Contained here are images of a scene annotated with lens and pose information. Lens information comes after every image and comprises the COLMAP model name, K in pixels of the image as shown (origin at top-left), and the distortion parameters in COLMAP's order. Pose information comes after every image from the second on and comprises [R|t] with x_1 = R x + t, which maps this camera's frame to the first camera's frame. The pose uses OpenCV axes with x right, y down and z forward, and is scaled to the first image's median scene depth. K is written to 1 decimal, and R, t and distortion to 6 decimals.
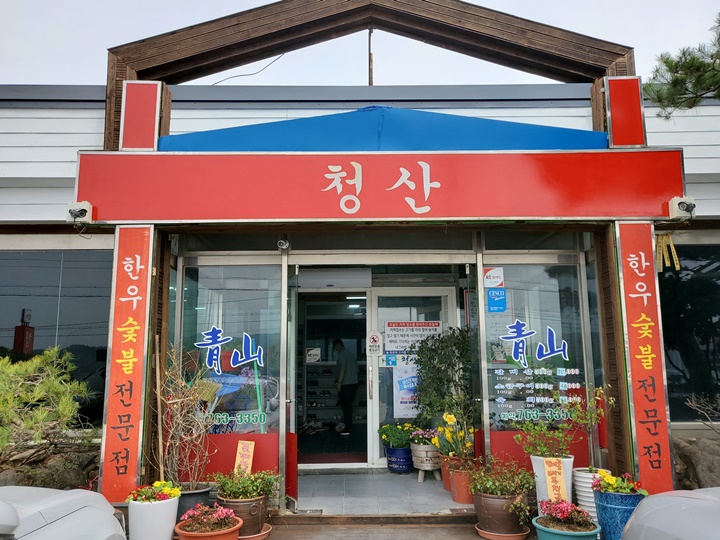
lens RADIAL K [[504.8, 0, 360.0], [0, 504.8, 286.3], [0, 0, 1]] dist [-0.001710, 0.005773]
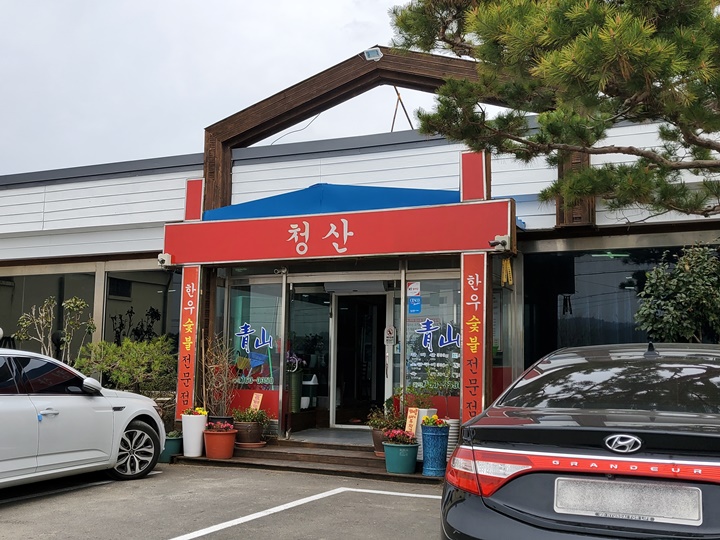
lens RADIAL K [[586.2, 0, 360.4], [0, 586.2, 286.1], [0, 0, 1]] dist [-0.012158, 0.004358]
pose [[0.938509, -0.021107, -0.344608, 0.795161], [0.031132, 0.999237, 0.023582, -0.079786], [0.343847, -0.032860, 0.938451, -0.696568]]
